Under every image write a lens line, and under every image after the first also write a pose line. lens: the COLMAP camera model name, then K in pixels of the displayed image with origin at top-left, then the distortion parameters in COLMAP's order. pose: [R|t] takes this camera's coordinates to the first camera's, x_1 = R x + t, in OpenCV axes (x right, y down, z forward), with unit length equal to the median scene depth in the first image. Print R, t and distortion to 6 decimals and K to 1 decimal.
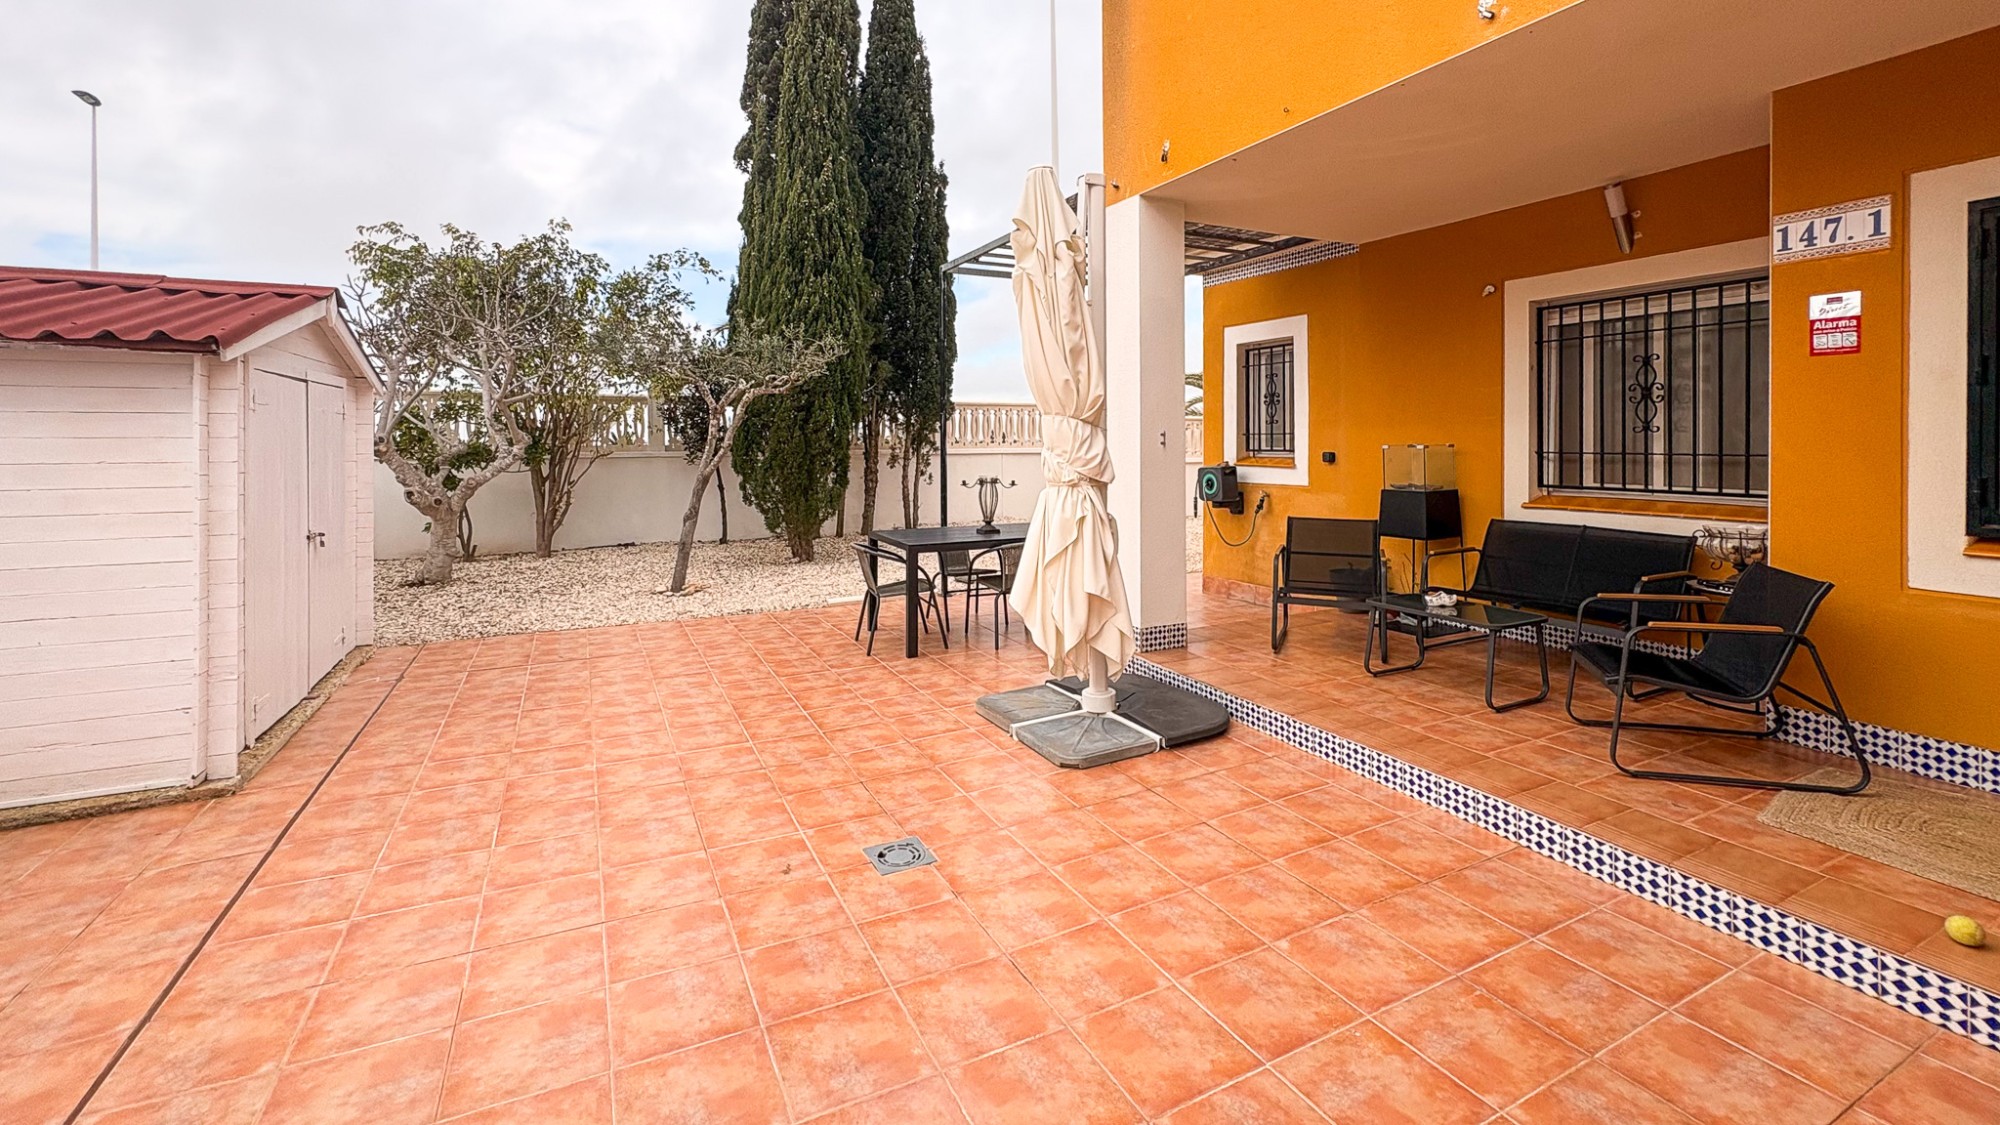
lens RADIAL K [[831.9, 0, 1004.3], [0, 831.9, 452.1], [0, 0, 1]] dist [-0.001838, 0.000792]
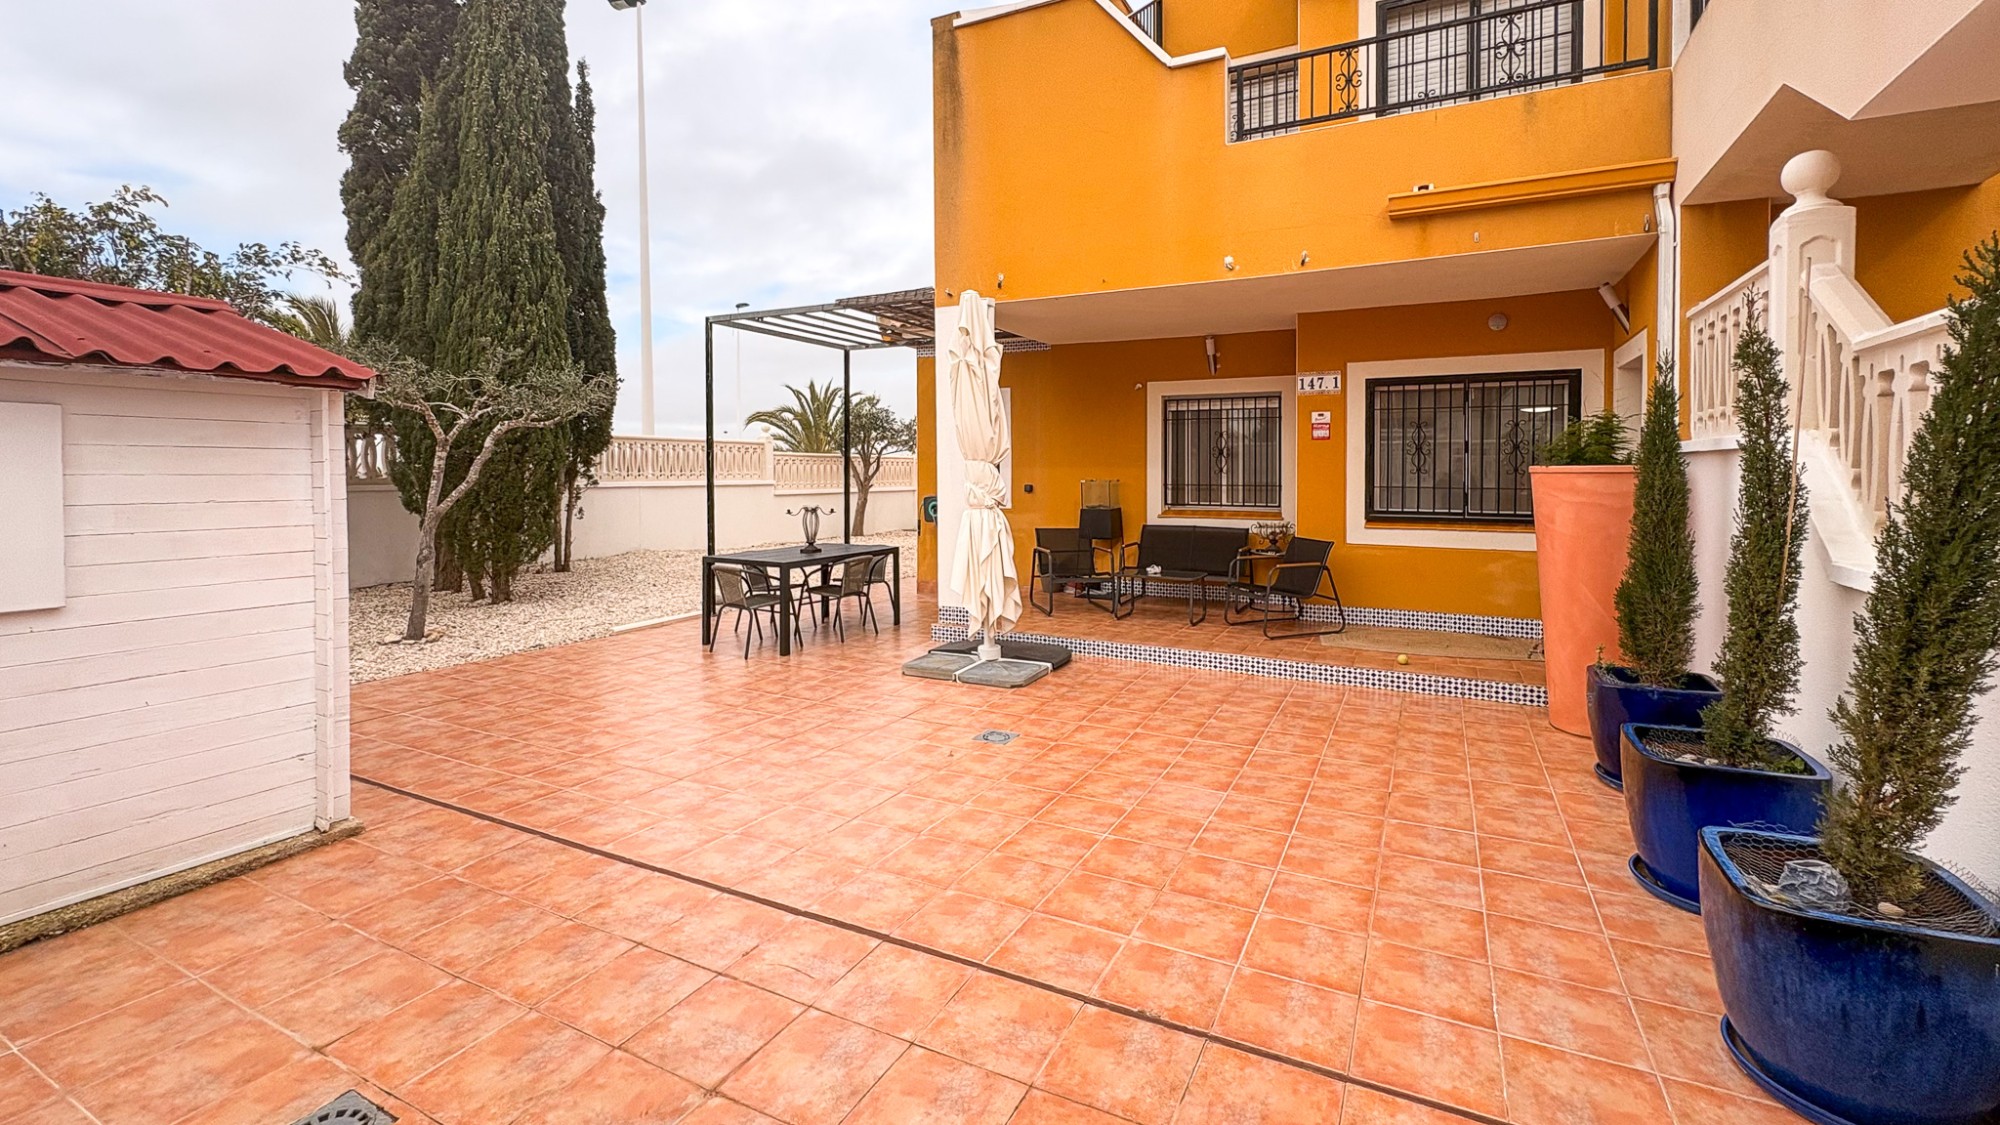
lens RADIAL K [[831.9, 0, 998.4], [0, 831.9, 486.5], [0, 0, 1]] dist [-0.001838, 0.000792]
pose [[0.811030, -0.004947, 0.584984, -0.673878], [0.003188, 0.999987, 0.004037, -0.003798], [-0.584996, -0.001409, 0.811035, -0.194334]]
